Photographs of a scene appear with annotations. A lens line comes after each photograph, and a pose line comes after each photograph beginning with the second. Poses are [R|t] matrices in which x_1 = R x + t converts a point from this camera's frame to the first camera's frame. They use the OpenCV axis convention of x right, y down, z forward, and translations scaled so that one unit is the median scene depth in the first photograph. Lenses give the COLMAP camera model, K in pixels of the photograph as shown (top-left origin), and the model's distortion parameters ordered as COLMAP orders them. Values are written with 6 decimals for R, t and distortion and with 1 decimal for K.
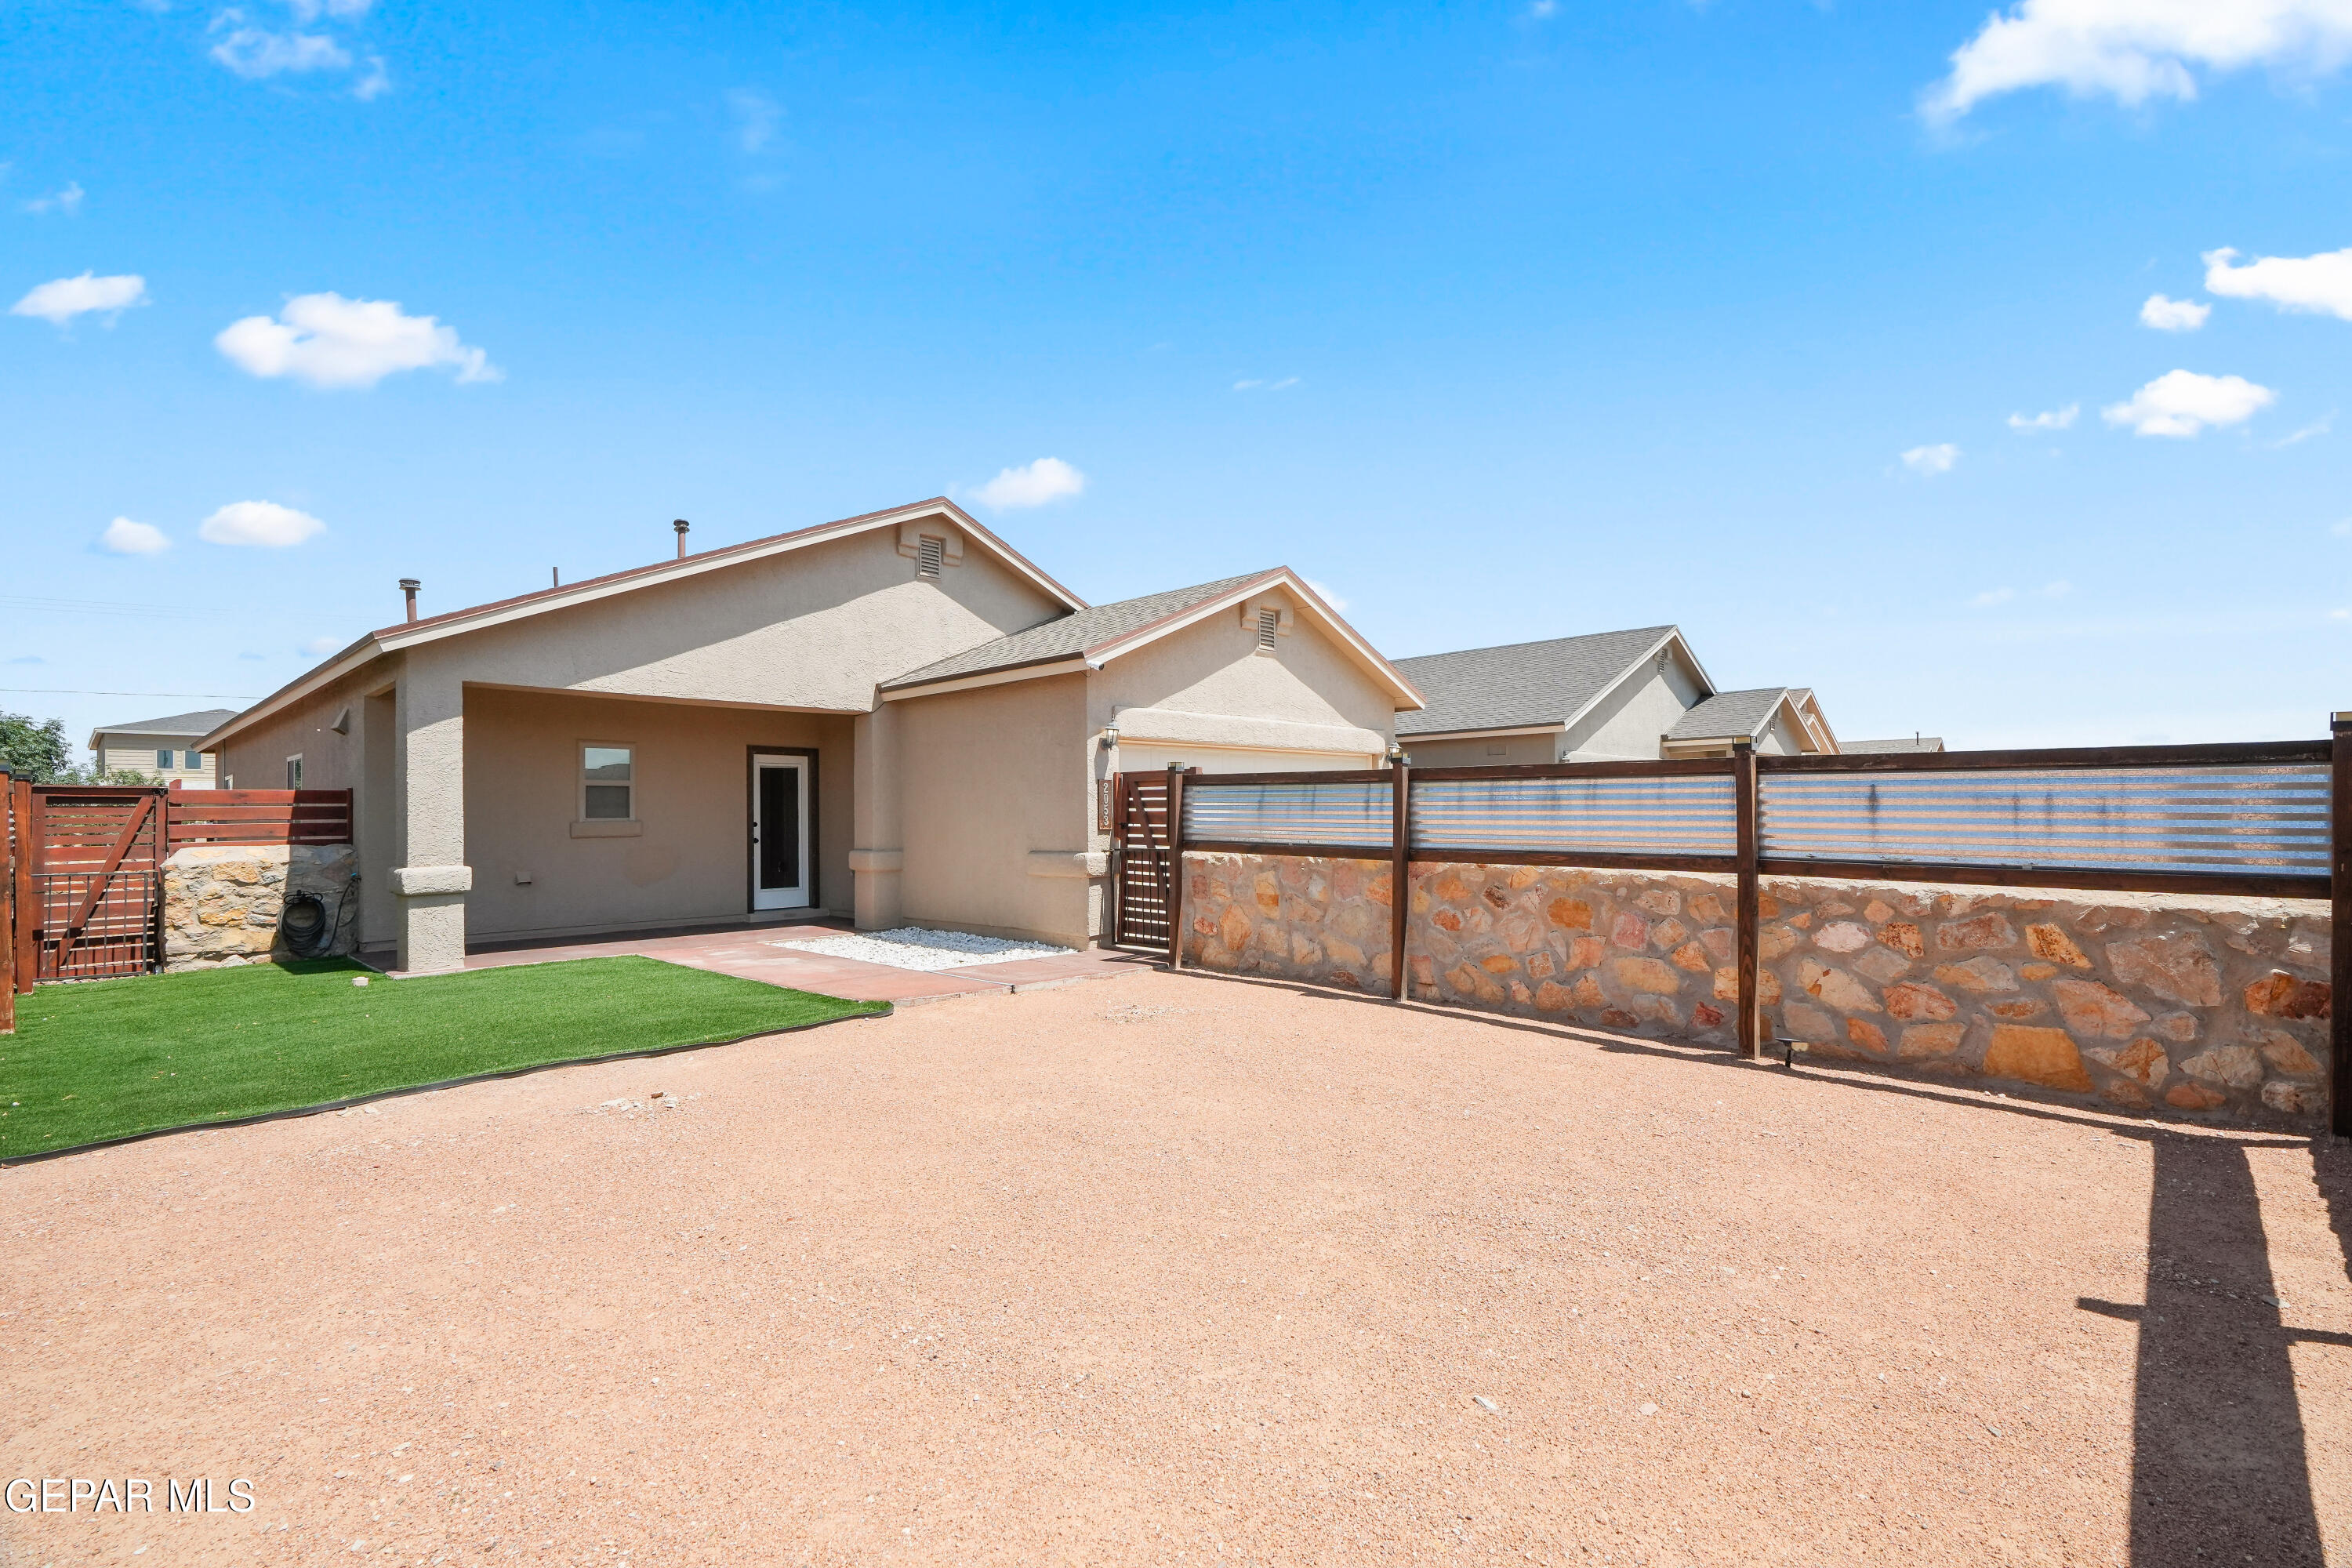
lens RADIAL K [[1062.0, 0, 1183.7], [0, 1062.0, 803.3], [0, 0, 1]] dist [-0.007727, 0.003854]
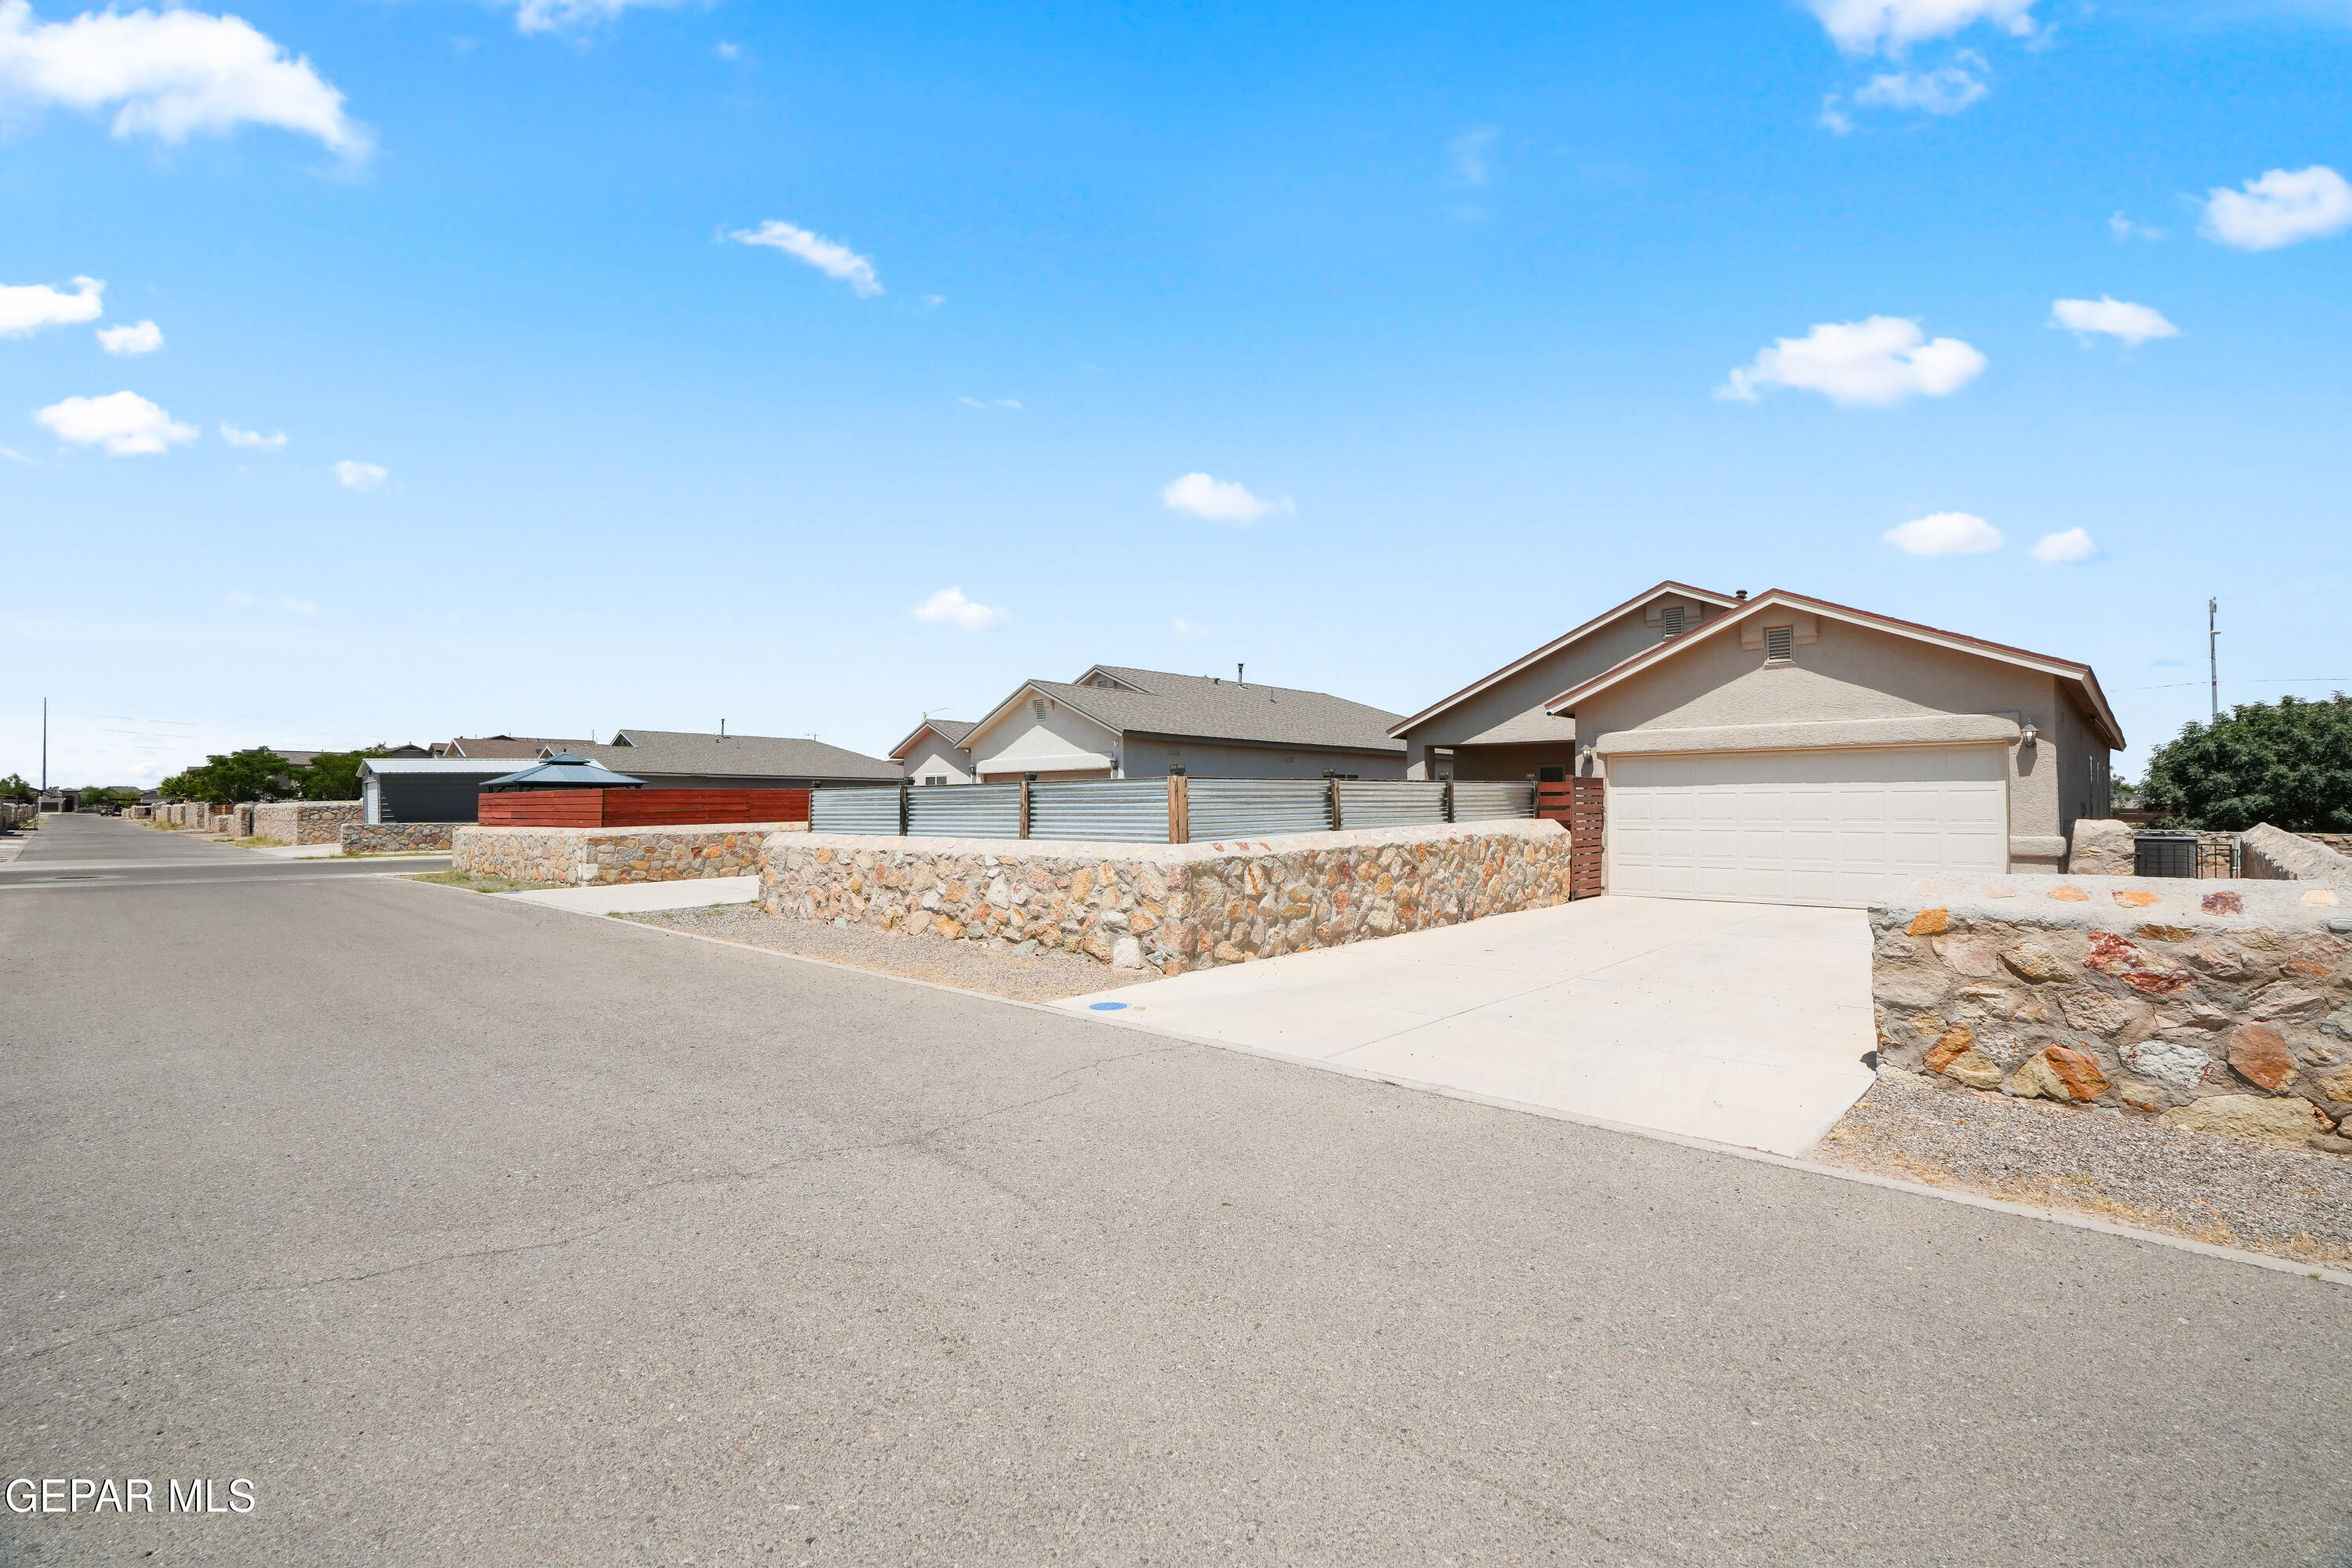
lens RADIAL K [[1062.0, 0, 1185.5], [0, 1062.0, 781.0], [0, 0, 1]] dist [-0.007727, 0.003854]
pose [[0.004983, -0.013410, -0.999898, 1.209076], [0.013586, 0.999819, -0.013341, -0.010463], [0.999895, -0.013518, 0.005164, 0.353259]]
